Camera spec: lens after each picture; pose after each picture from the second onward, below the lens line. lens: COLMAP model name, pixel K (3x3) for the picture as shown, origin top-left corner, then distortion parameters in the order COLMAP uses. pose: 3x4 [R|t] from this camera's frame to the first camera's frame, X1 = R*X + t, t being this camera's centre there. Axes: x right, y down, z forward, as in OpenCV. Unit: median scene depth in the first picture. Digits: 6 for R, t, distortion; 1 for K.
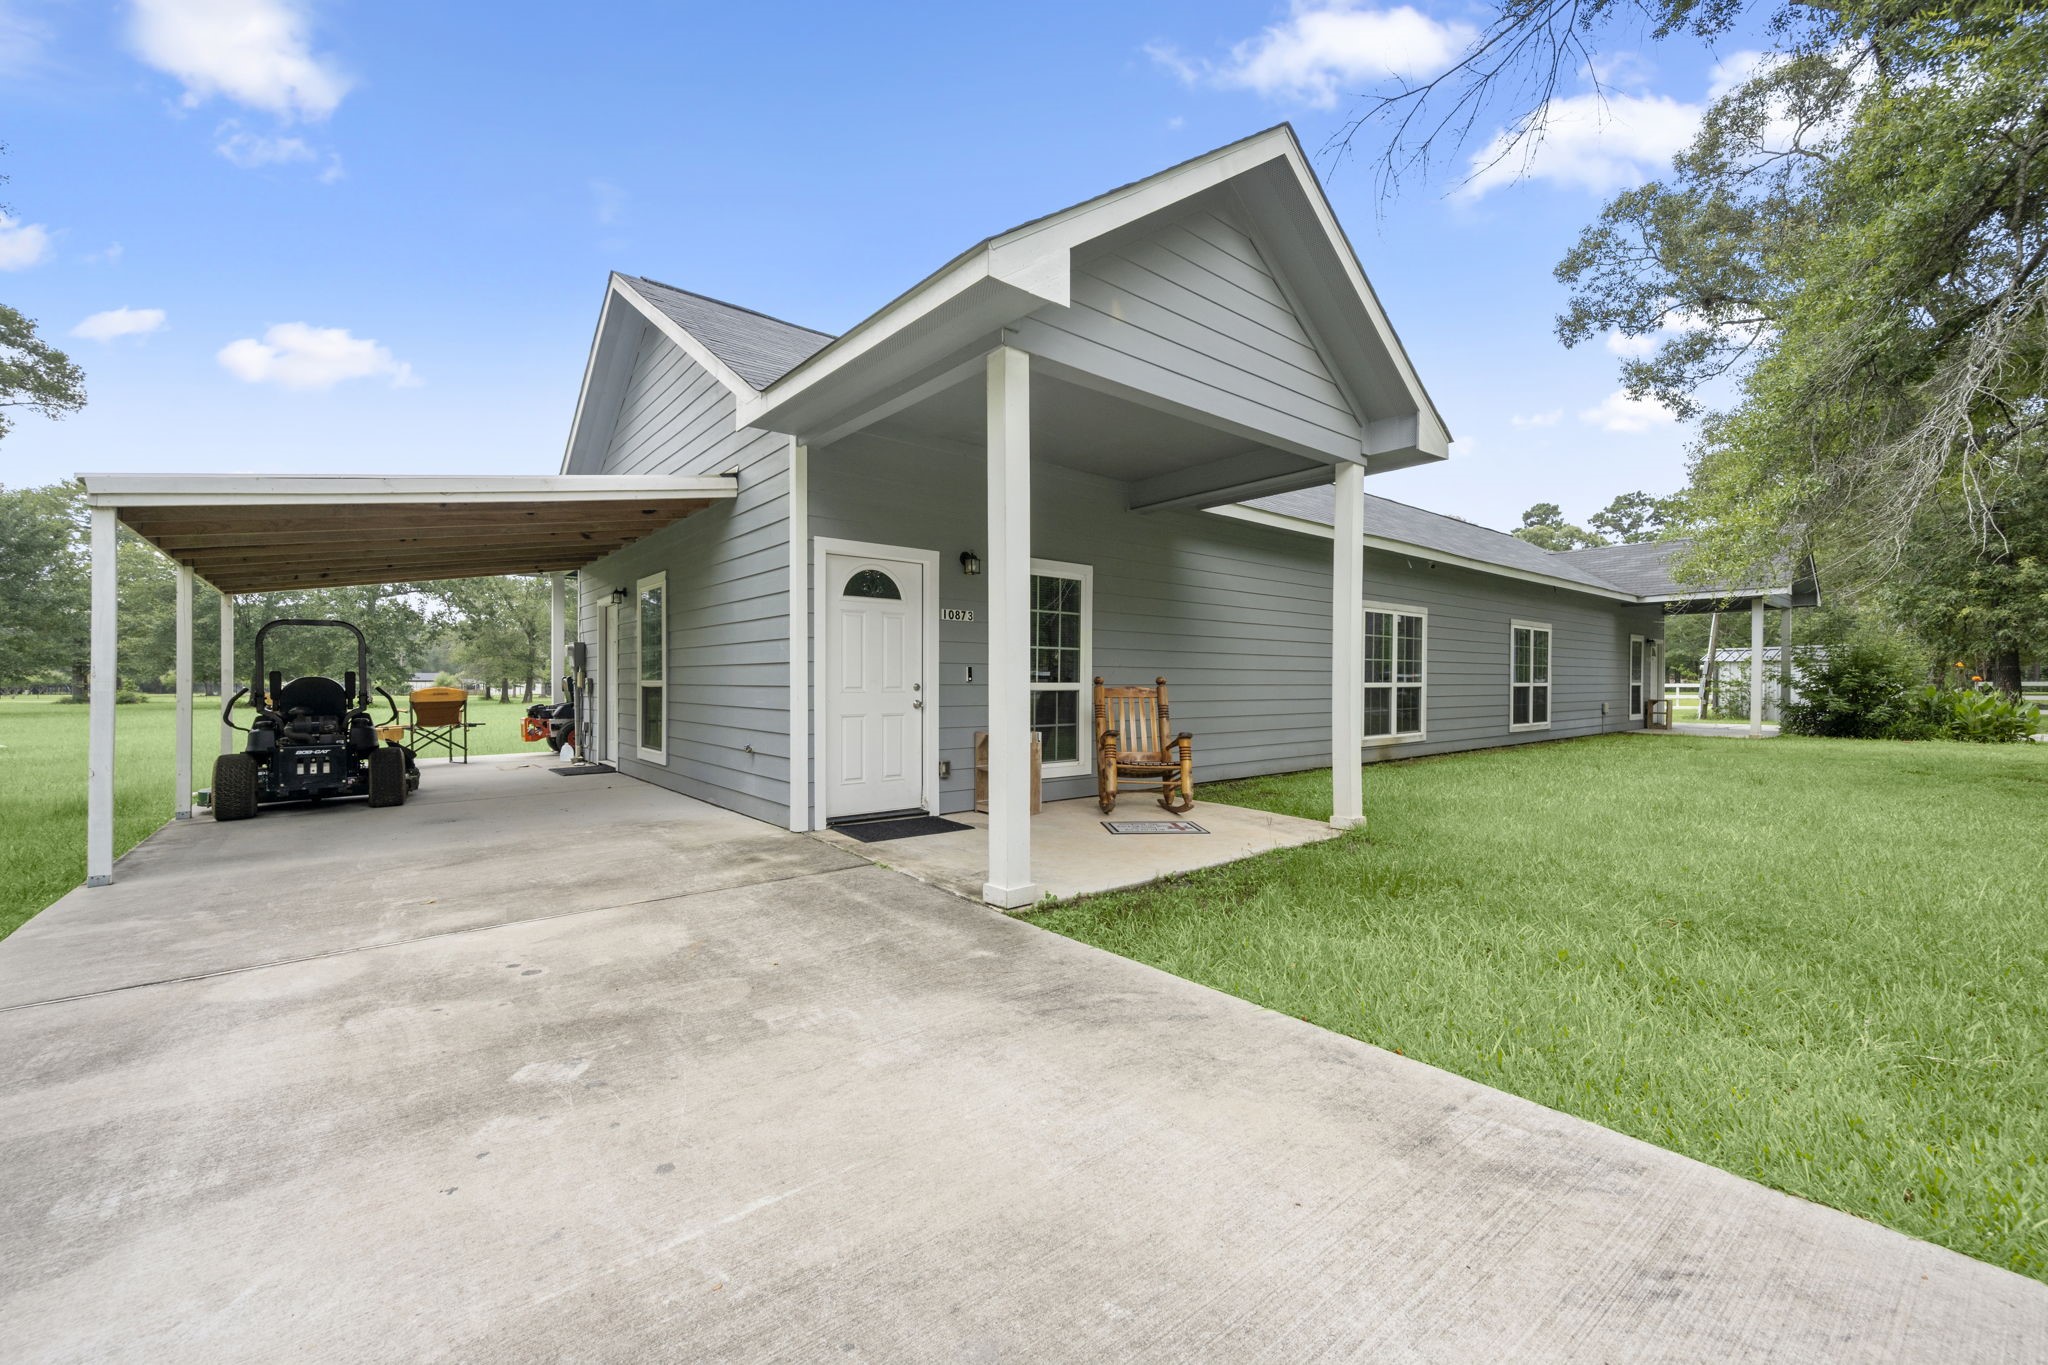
lens RADIAL K [[837.8, 0, 1024.0], [0, 837.8, 682.5], [0, 0, 1]] dist [0.001428, 0.000194]
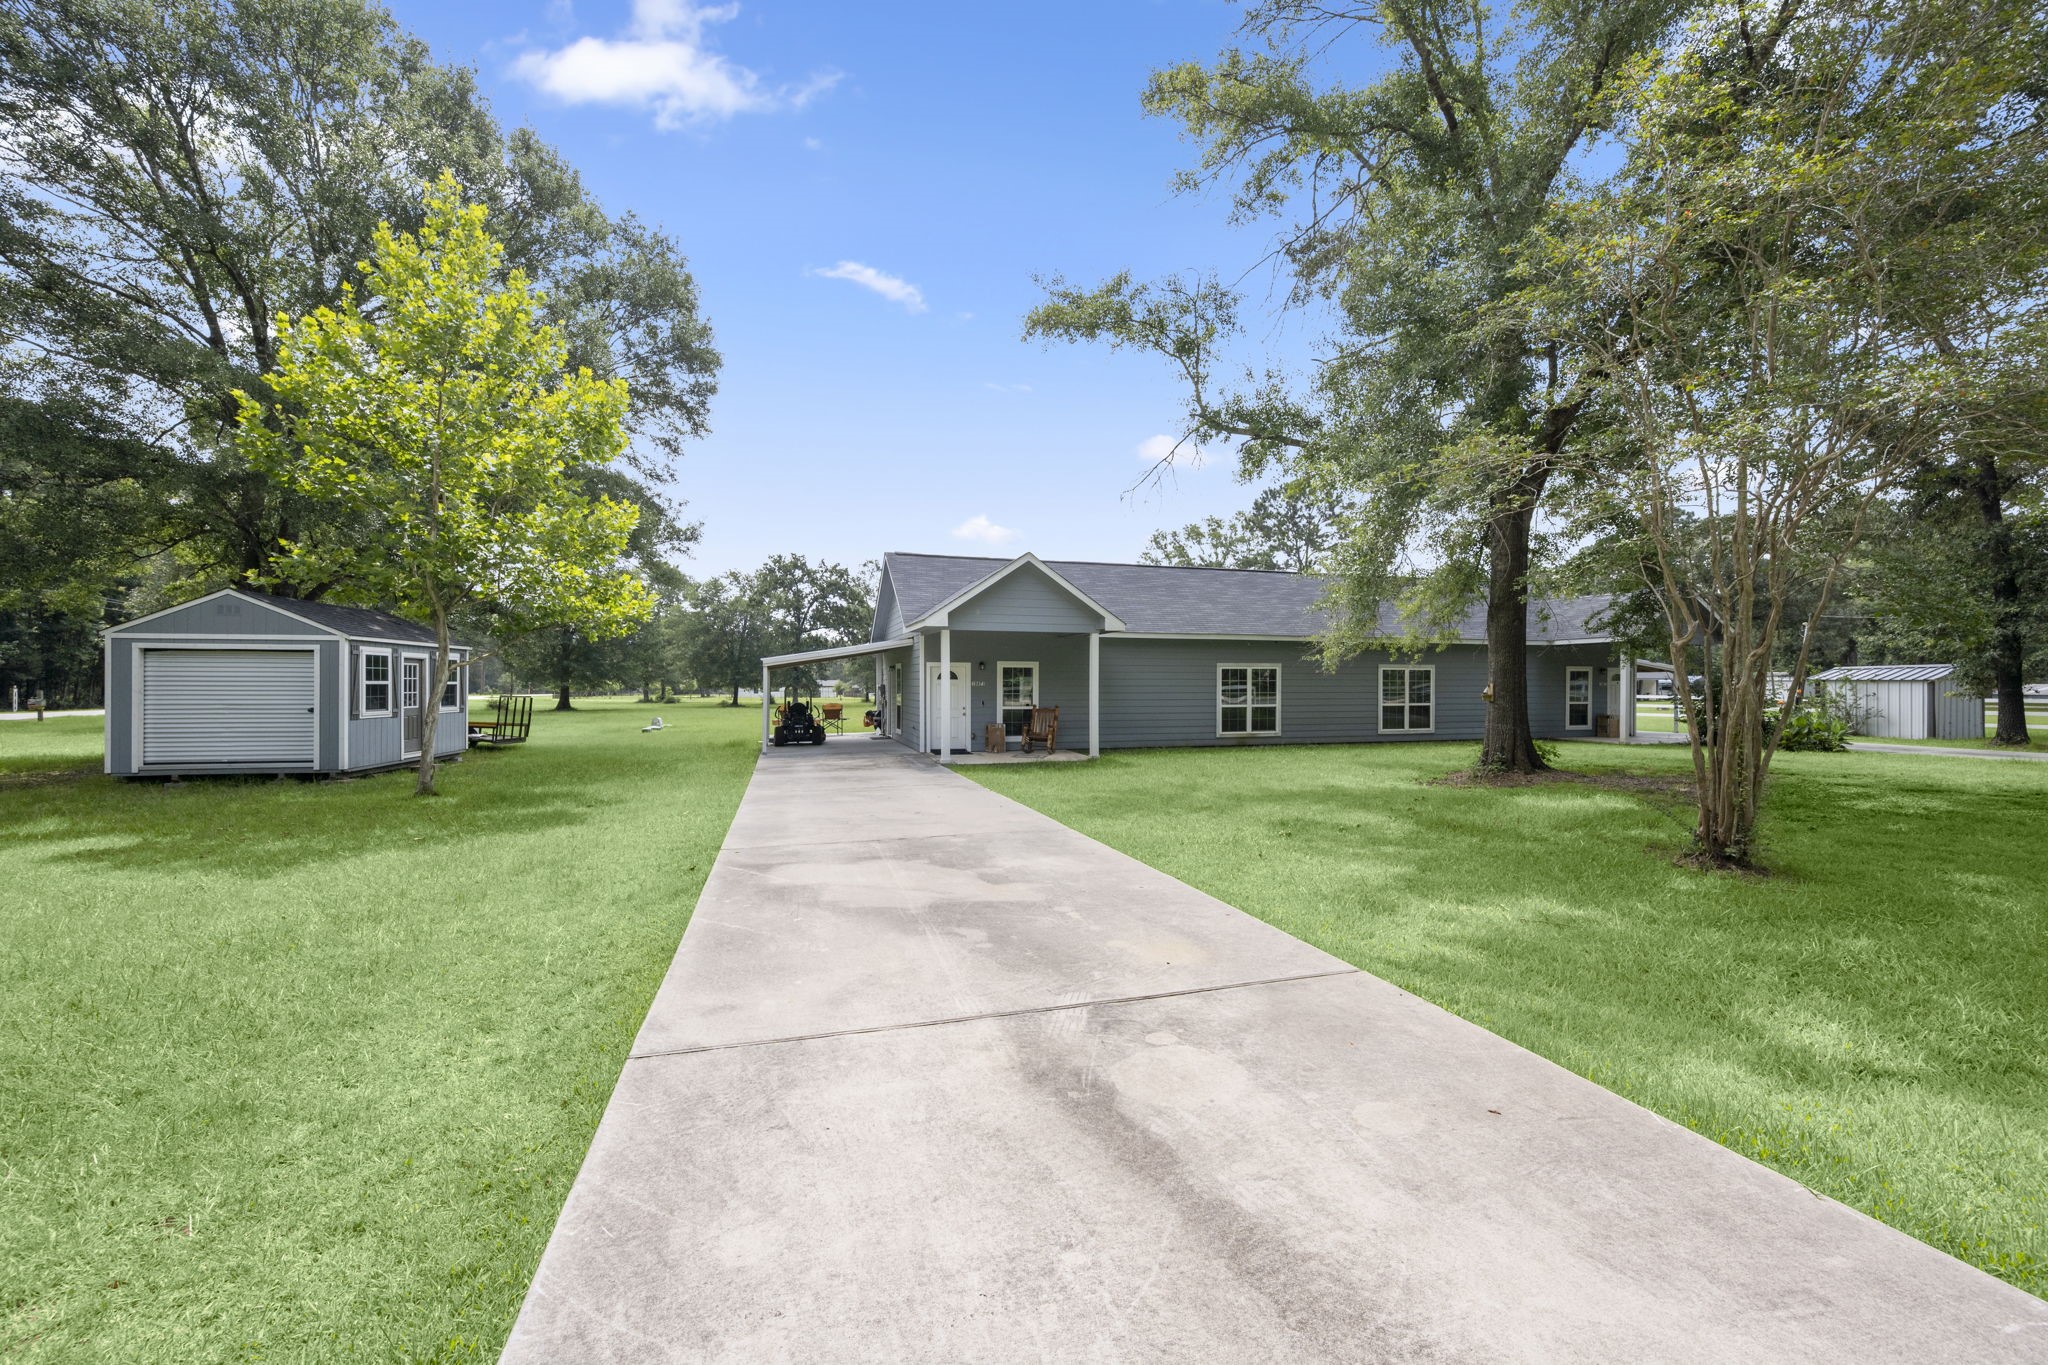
lens RADIAL K [[837.8, 0, 1024.0], [0, 837.8, 682.5], [0, 0, 1]] dist [0.001428, 0.000194]
pose [[0.924627, -0.000440, -0.380873, 0.822899], [-0.003341, 0.999951, -0.009266, -0.037563], [0.380859, 0.009840, 0.924581, -1.157348]]
